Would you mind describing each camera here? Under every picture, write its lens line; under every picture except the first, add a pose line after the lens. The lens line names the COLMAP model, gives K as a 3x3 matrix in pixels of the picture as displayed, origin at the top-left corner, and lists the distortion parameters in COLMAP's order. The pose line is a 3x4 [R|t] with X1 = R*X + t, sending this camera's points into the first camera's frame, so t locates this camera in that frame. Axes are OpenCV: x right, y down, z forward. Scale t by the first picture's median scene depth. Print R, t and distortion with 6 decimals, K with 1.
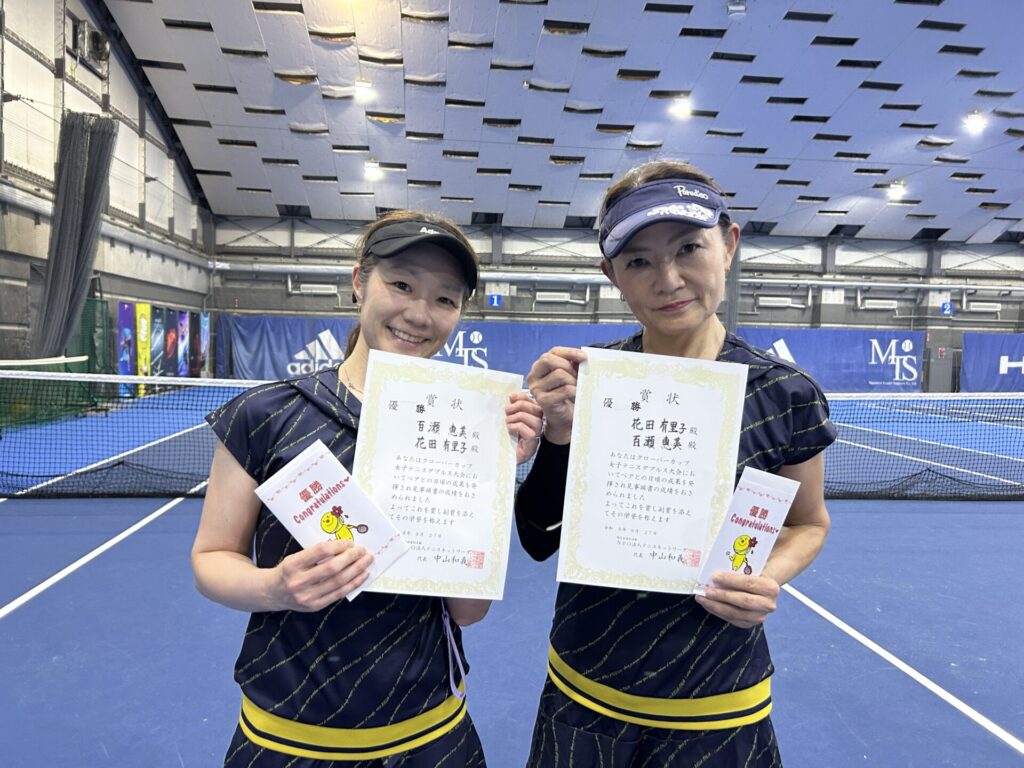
lens RADIAL K [[779.9, 0, 508.7], [0, 779.9, 387.7], [0, 0, 1]] dist [0.049837, -0.048456]
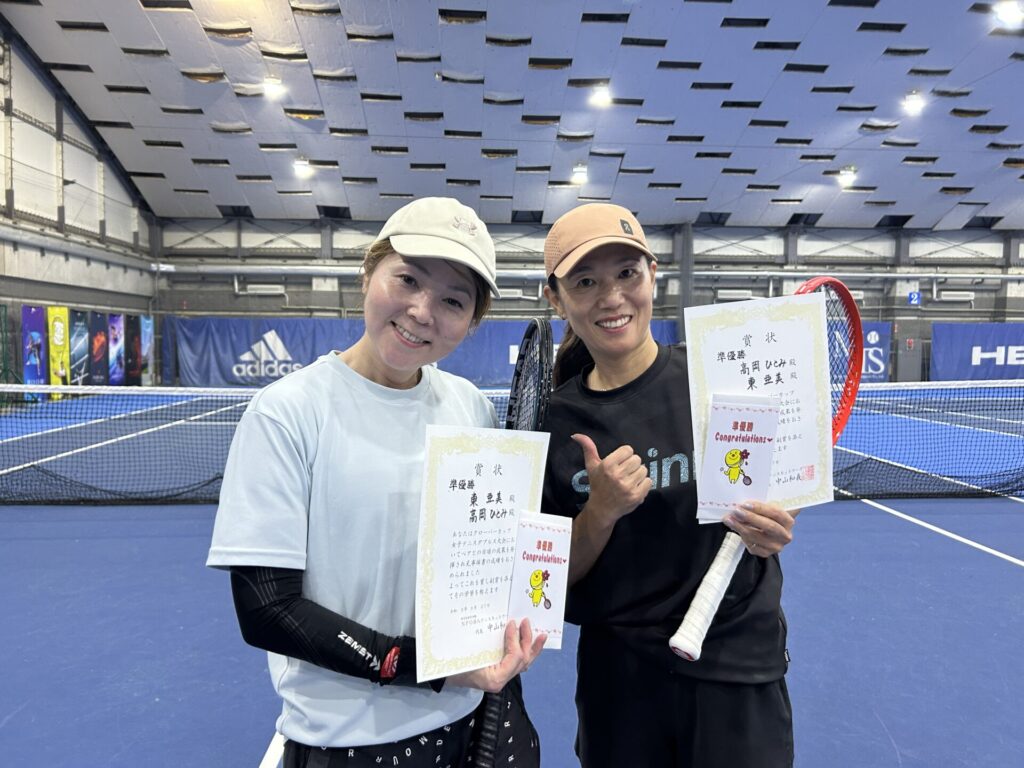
lens RADIAL K [[779.8, 0, 517.4], [0, 779.8, 387.2], [0, 0, 1]] dist [0.049519, -0.051728]
pose [[0.999079, -0.013329, -0.040783, 0.115396], [0.013367, 0.999910, 0.000655, 0.001427], [0.040771, -0.001200, 0.999168, 0.018302]]
